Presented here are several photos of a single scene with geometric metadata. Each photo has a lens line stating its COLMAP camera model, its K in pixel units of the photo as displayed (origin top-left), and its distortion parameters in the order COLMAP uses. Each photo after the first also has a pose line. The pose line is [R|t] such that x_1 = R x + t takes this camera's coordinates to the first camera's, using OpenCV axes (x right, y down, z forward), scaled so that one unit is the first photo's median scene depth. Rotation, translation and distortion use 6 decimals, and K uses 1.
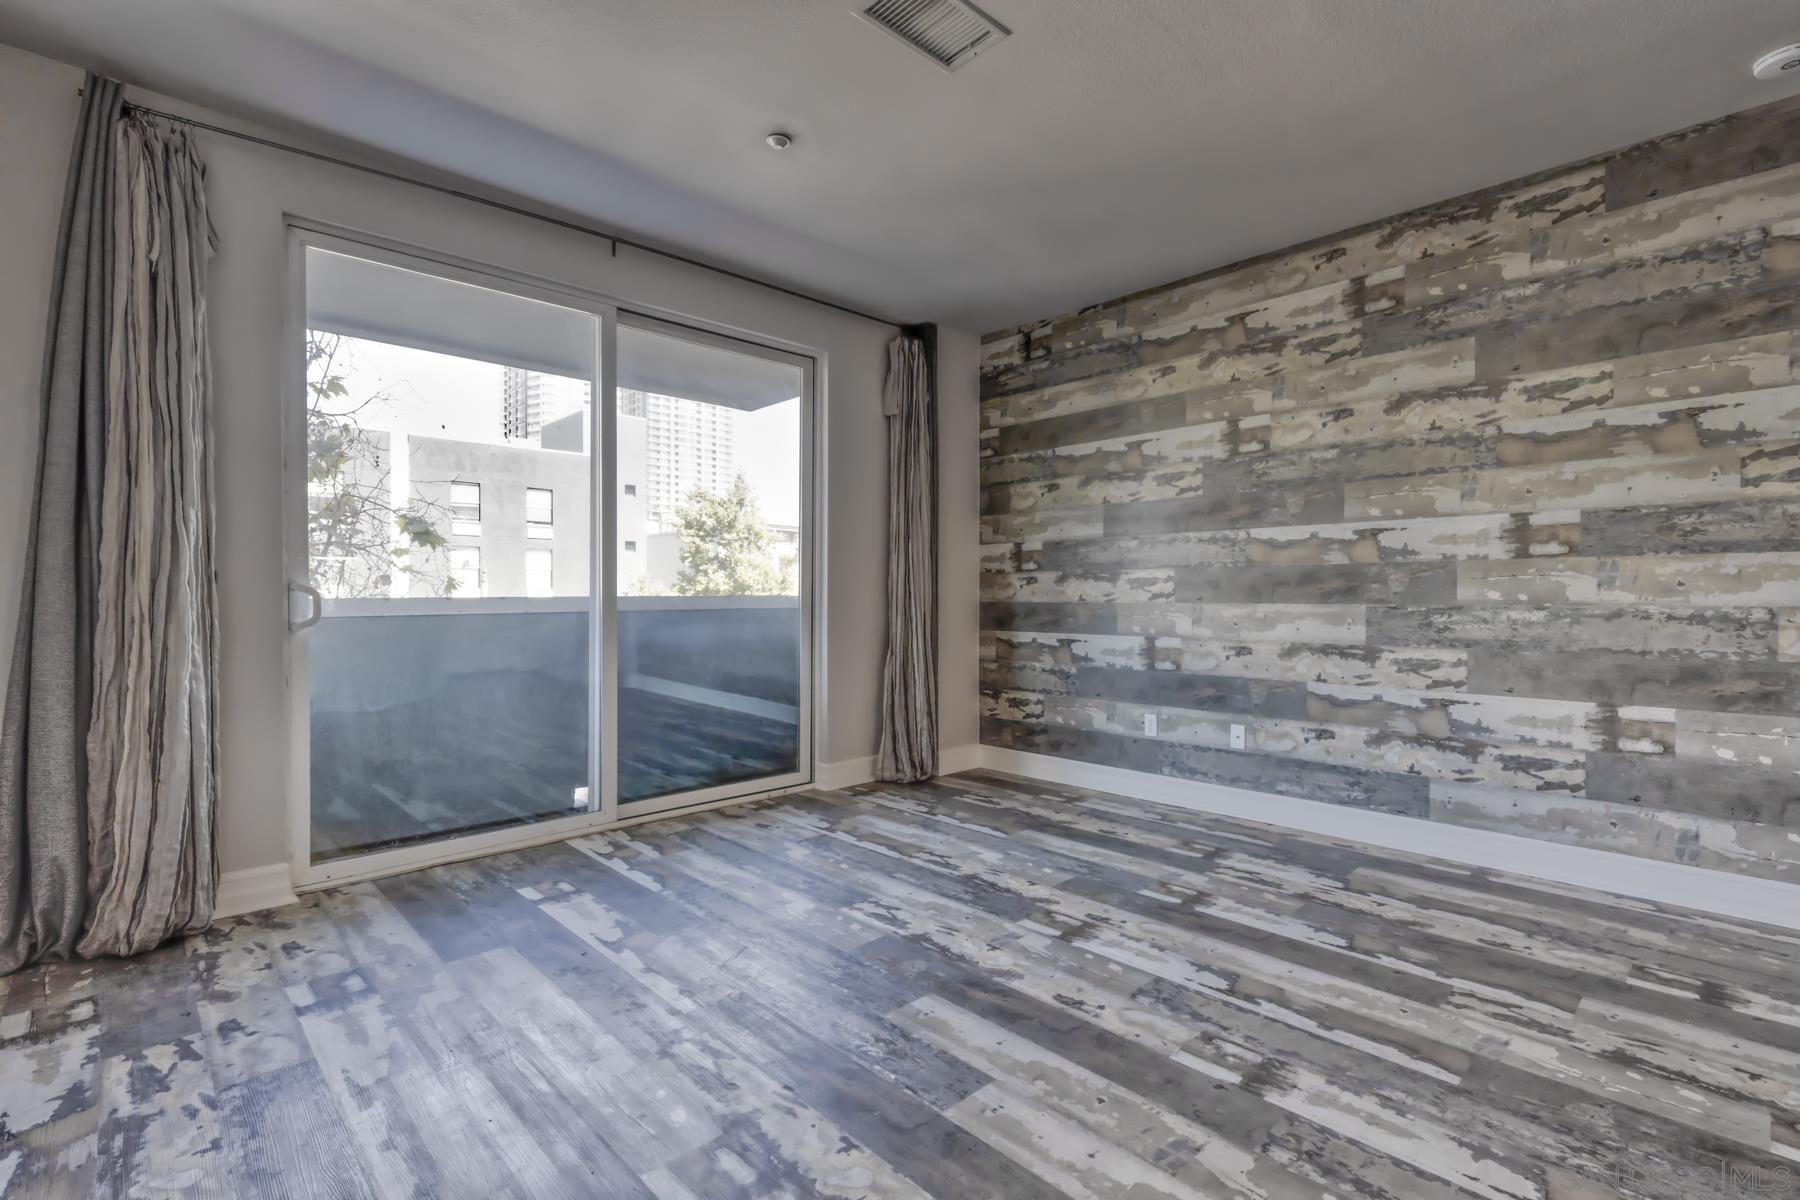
lens RADIAL K [[822.3, 0, 900.3], [0, 822.3, 598.8], [0, 0, 1]] dist [0.008003, -0.001152]
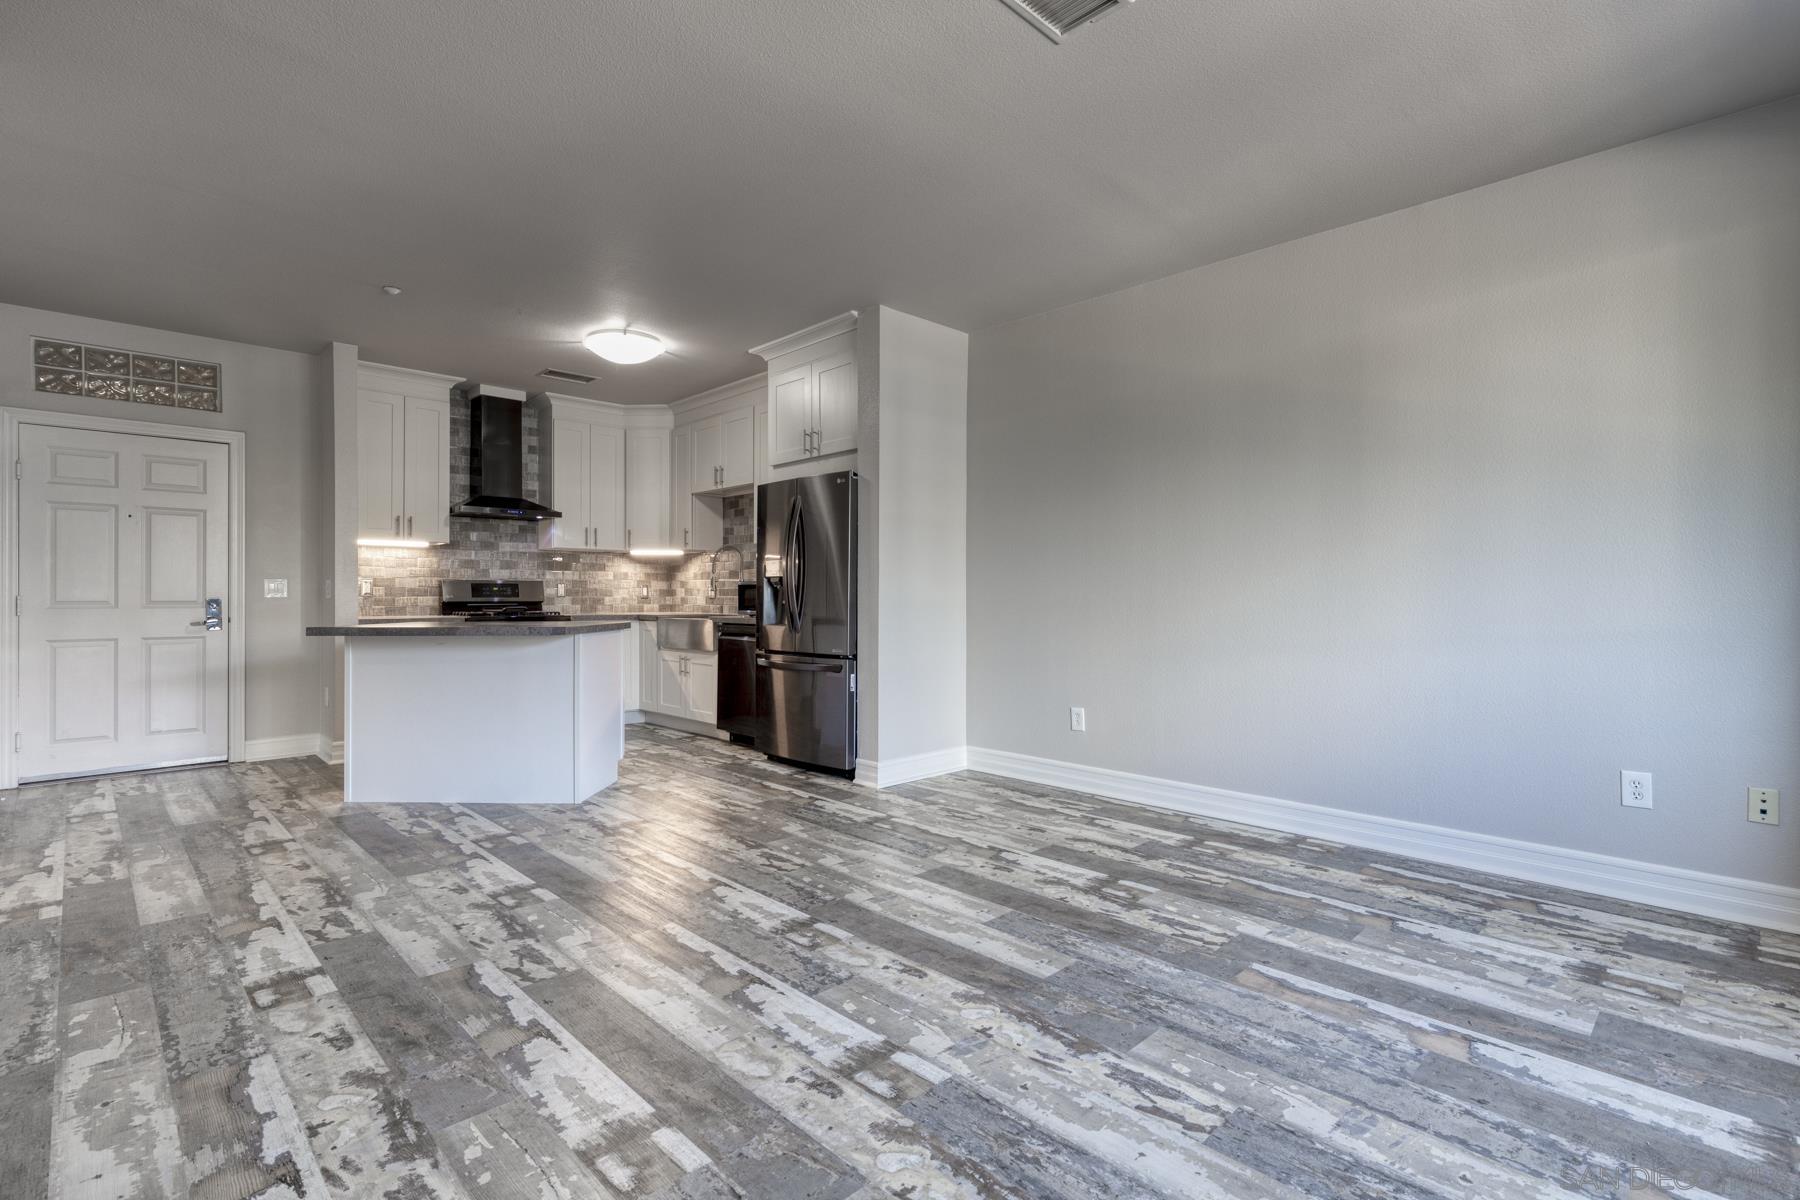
lens RADIAL K [[836.9, 0, 889.3], [0, 836.9, 595.3], [0, 0, 1]] dist [0.002451, -0.000209]
pose [[-0.999980, -0.003175, -0.005505, 0.151326], [-0.003183, 0.999994, 0.001391, -0.003656], [0.005500, 0.001408, -0.999984, 1.298659]]
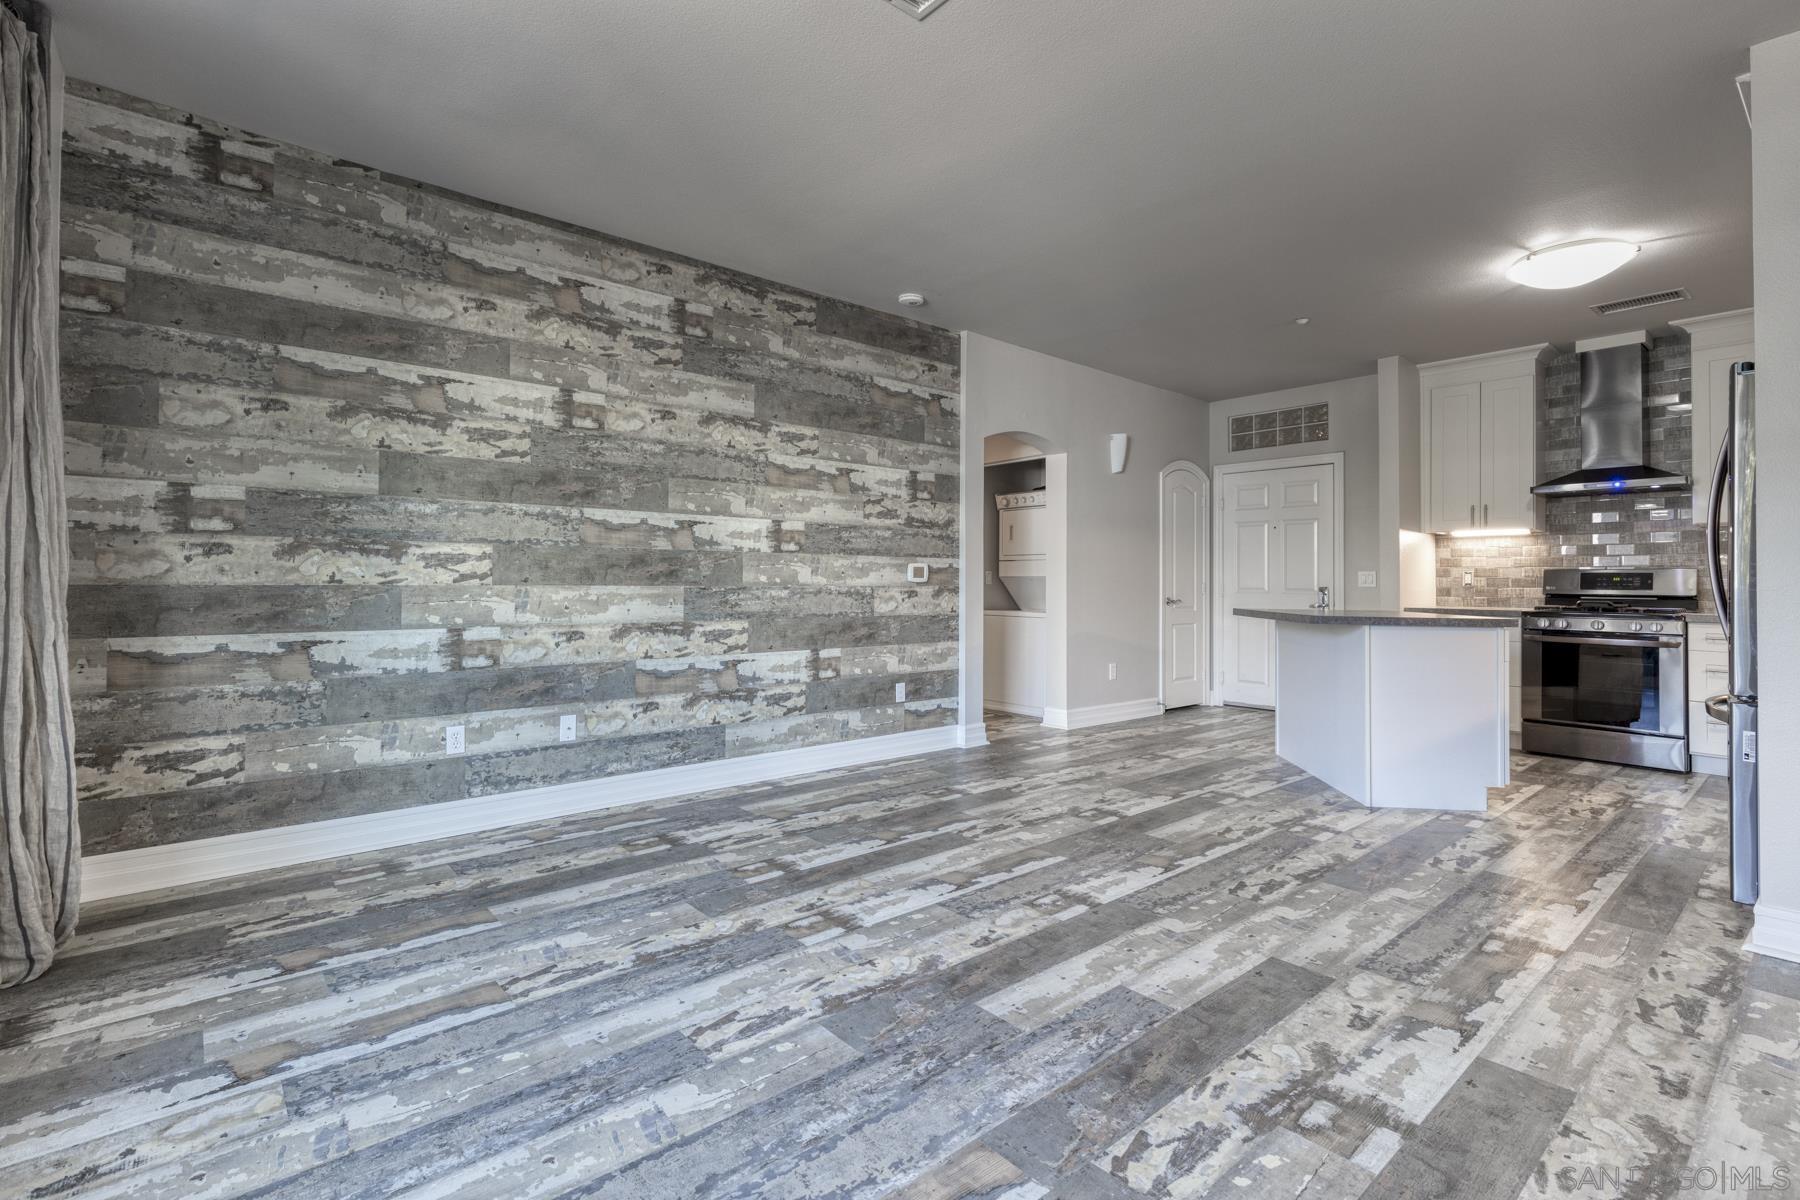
lens RADIAL K [[828.4, 0, 895.9], [0, 828.4, 564.8], [0, 0, 1]] dist [0.004865, -0.000471]
pose [[0.054230, 0.018025, 0.998366, -0.584959], [-0.005954, 0.999825, -0.017728, -0.004024], [-0.998511, -0.004983, 0.054327, 0.657645]]
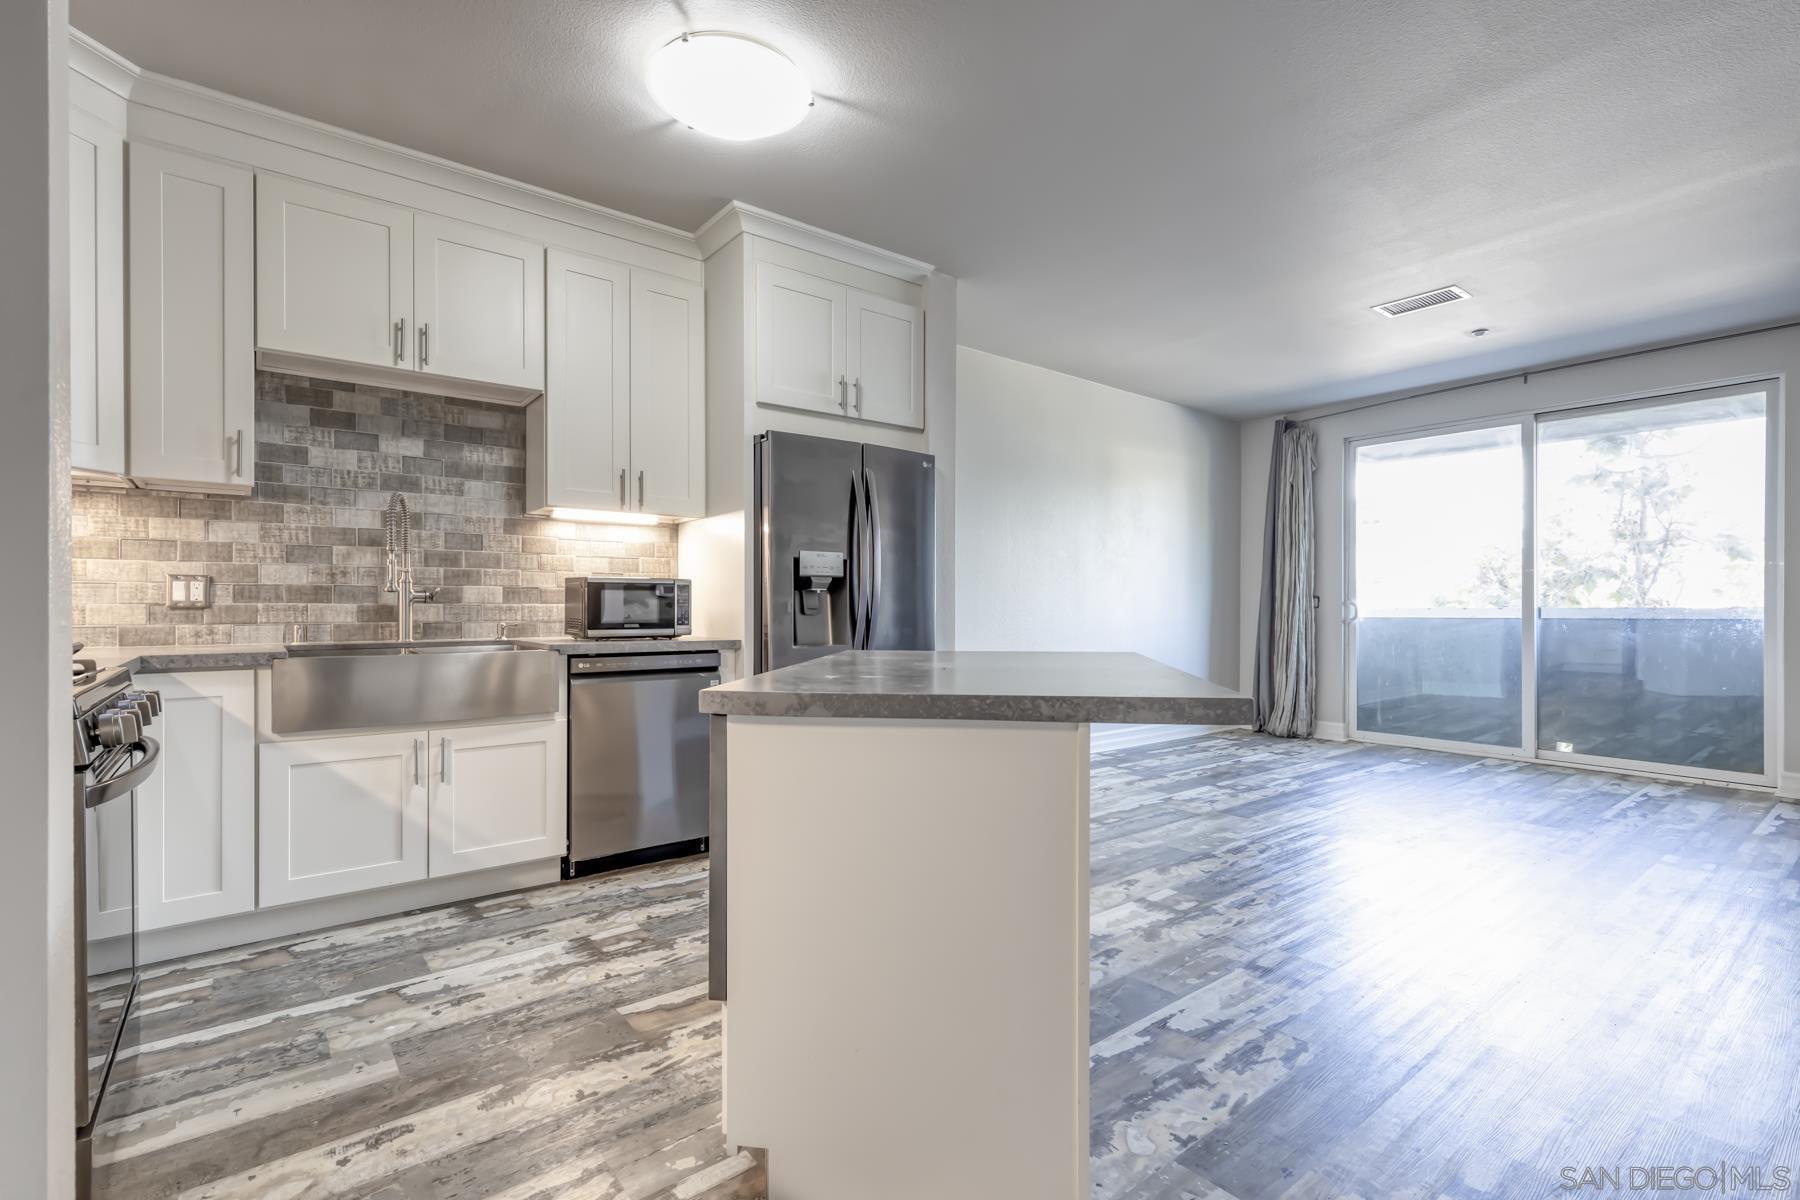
lens RADIAL K [[828.3, 0, 911.4], [0, 828.3, 606.5], [0, 0, 1]] dist [0.002495, 0.000134]
pose [[-0.084545, -0.001571, -0.996418, 1.342369], [-0.004975, 0.999987, -0.001155, 0.004121], [0.996407, 0.004860, -0.084552, 0.003658]]
